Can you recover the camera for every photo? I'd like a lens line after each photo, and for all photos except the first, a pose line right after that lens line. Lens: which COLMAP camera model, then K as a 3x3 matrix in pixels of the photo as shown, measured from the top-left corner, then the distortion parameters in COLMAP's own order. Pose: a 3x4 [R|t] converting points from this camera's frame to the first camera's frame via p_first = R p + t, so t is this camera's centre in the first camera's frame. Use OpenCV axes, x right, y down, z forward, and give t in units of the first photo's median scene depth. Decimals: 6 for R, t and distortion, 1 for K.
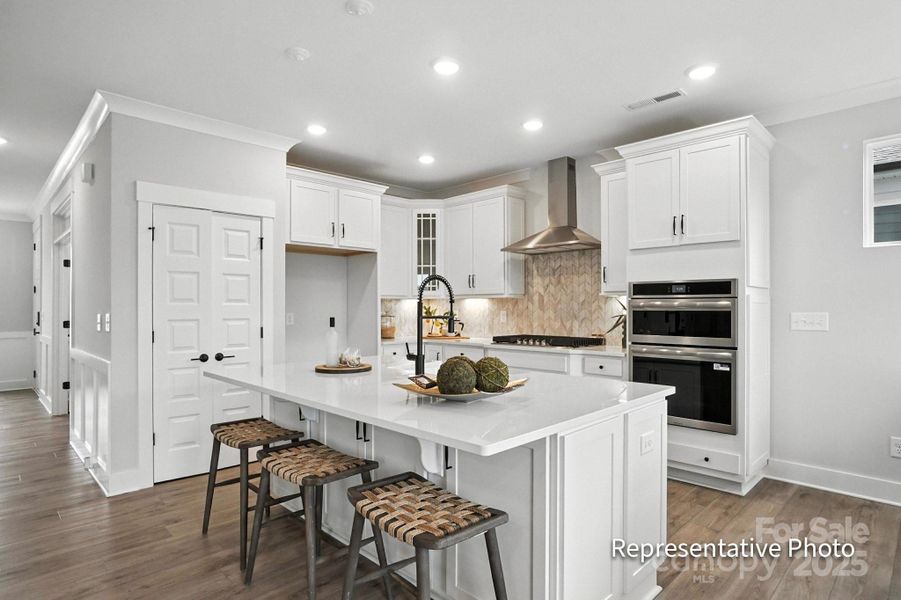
lens RADIAL K [[493.0, 0, 439.0], [0, 493.0, 305.1], [0, 0, 1]] dist [-0.000625, 0.005700]
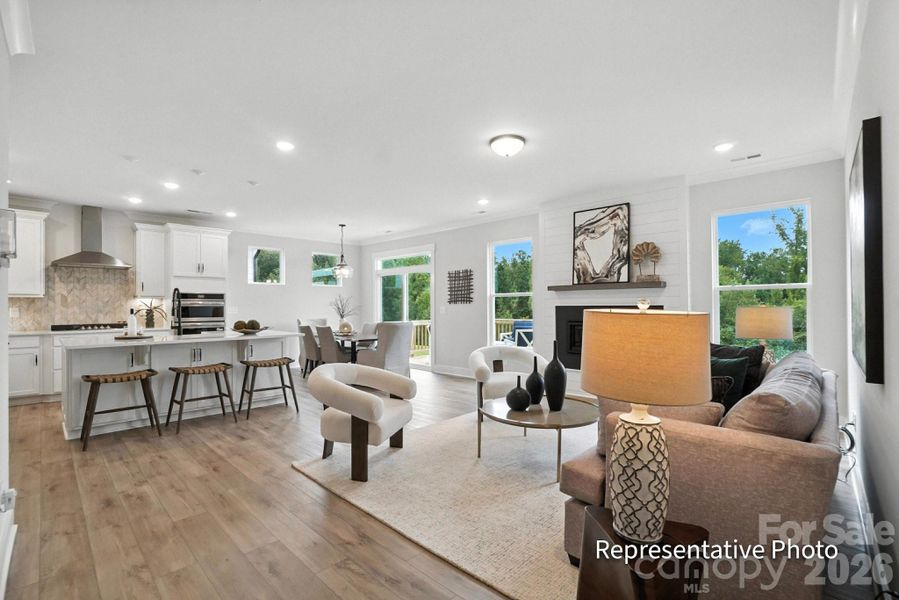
lens RADIAL K [[401.2, 0, 452.1], [0, 401.2, 305.7], [0, 0, 1]] dist [-0.043609, 0.007375]
pose [[-0.049787, 0.006433, 0.998739, -1.213342], [0.002167, 0.999978, -0.006333, 0.020215], [-0.998758, 0.001849, -0.049799, -0.043200]]
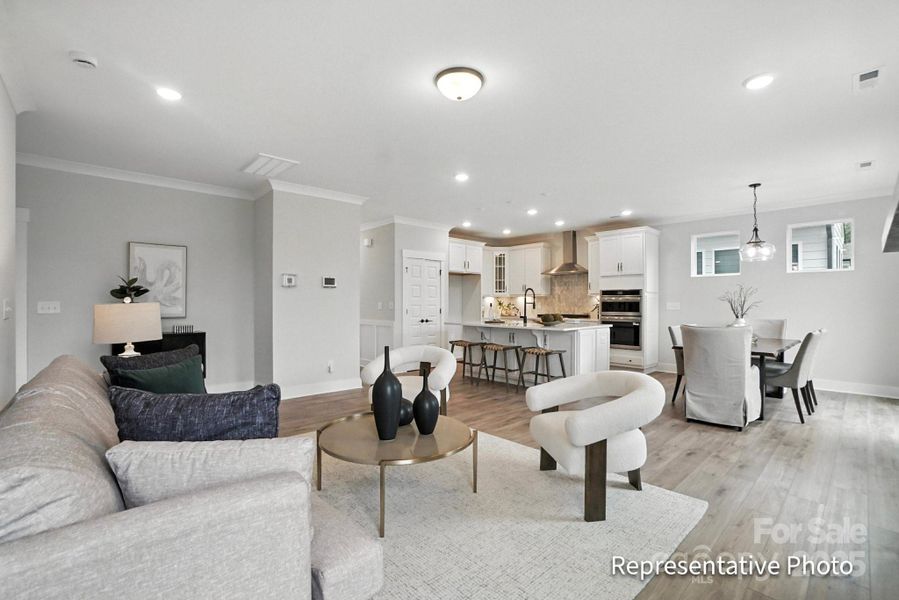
lens RADIAL K [[410.0, 0, 443.4], [0, 410.0, 303.8], [0, 0, 1]] dist [-0.031062, 0.004669]
pose [[0.999846, 0.002871, -0.017330, -0.322881], [-0.002826, 0.999993, 0.002623, 0.016725], [0.017338, -0.002574, 0.999846, -0.940122]]
